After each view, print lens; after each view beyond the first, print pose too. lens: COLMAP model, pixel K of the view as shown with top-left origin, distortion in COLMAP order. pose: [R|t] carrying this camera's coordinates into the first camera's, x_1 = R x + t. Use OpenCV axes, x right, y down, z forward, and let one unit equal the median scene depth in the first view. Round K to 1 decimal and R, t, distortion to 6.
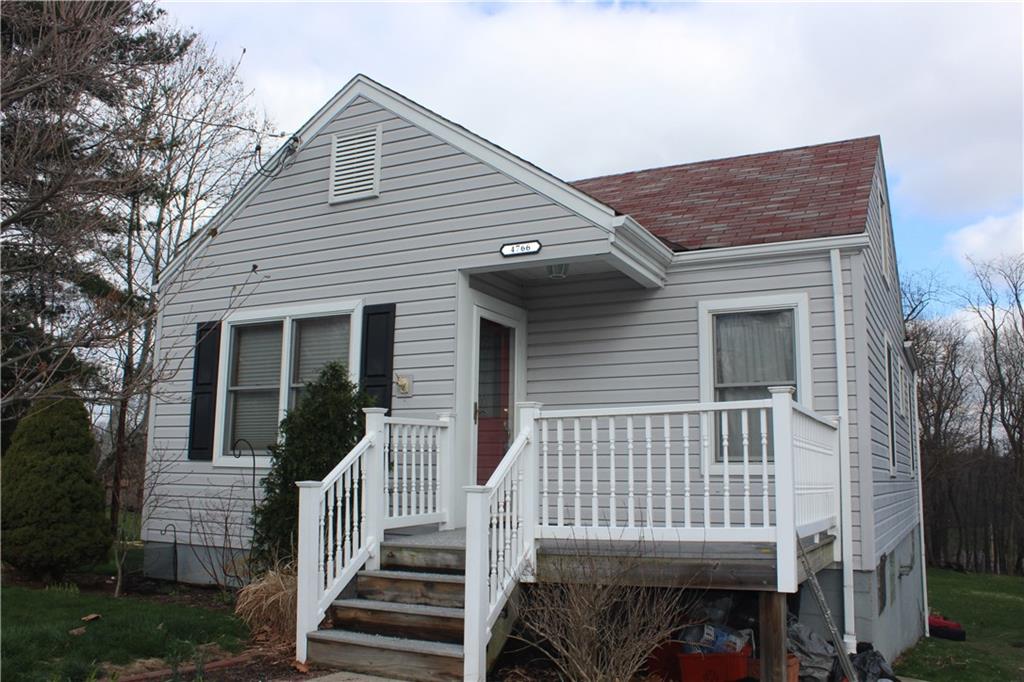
lens RADIAL K [[856.9, 0, 522.9], [0, 856.9, 337.2], [0, 0, 1]] dist [-0.166169, 0.154730]
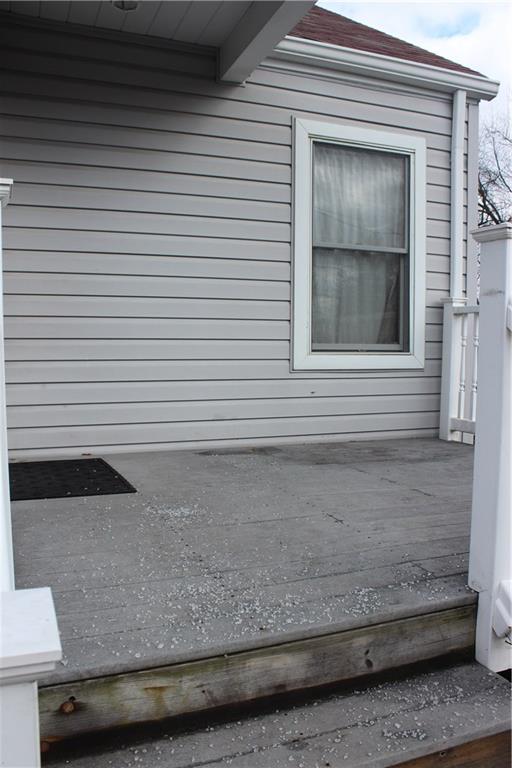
lens RADIAL K [[642.7, 0, 255.8], [0, 642.7, 395.3], [0, 0, 1]] dist [-0.166169, 0.154730]
pose [[0.663864, -0.069576, 0.744610, -0.218916], [-0.120509, 0.972699, 0.198329, 0.084102], [-0.738080, -0.221395, 0.637356, 0.692119]]
